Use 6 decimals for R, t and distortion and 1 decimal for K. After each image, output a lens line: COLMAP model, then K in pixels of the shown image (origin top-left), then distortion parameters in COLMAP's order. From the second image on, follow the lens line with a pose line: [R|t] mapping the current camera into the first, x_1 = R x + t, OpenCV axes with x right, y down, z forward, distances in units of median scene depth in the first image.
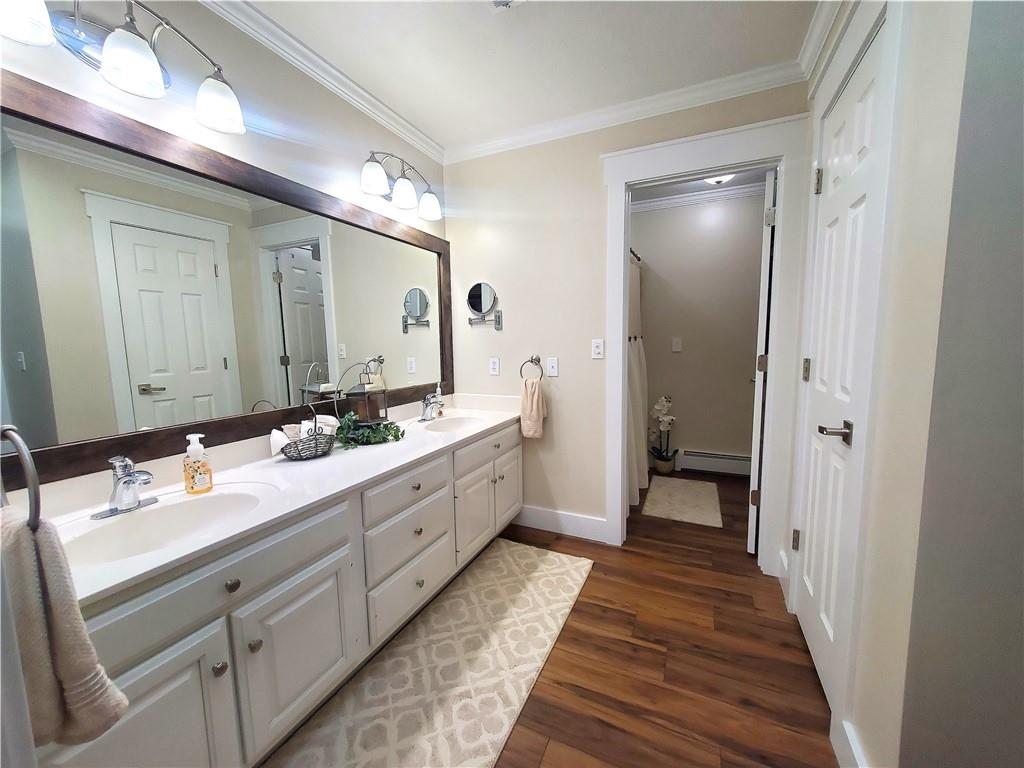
lens RADIAL K [[408.3, 0, 516.1], [0, 408.3, 384.7], [0, 0, 1]] dist [0.001828, 0.000045]
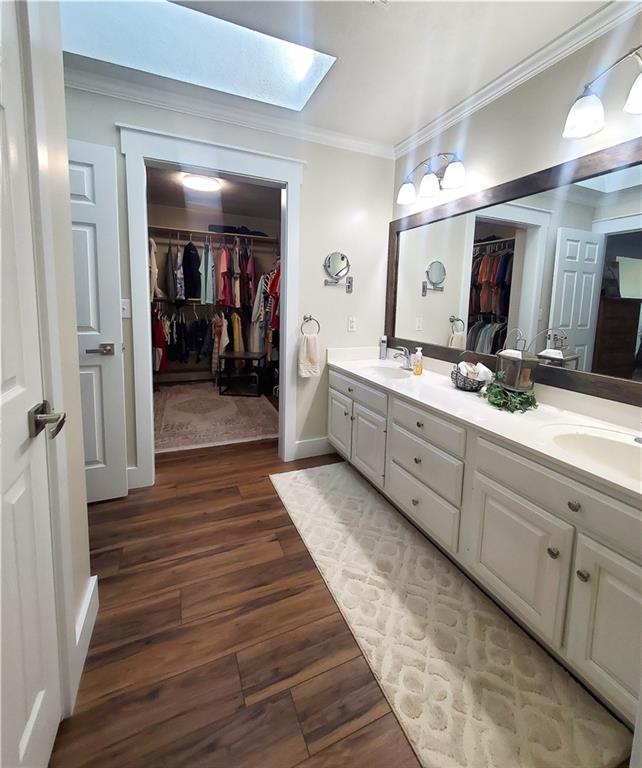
lens RADIAL K [[325.5, 0, 325.3], [0, 325.5, 382.4], [0, 0, 1]] dist [-0.000629, -0.000111]
pose [[-0.652761, 0.182560, -0.735238, 0.658513], [-0.101122, 0.940847, 0.323392, -0.167125], [0.750785, 0.285446, -0.595687, 1.398900]]
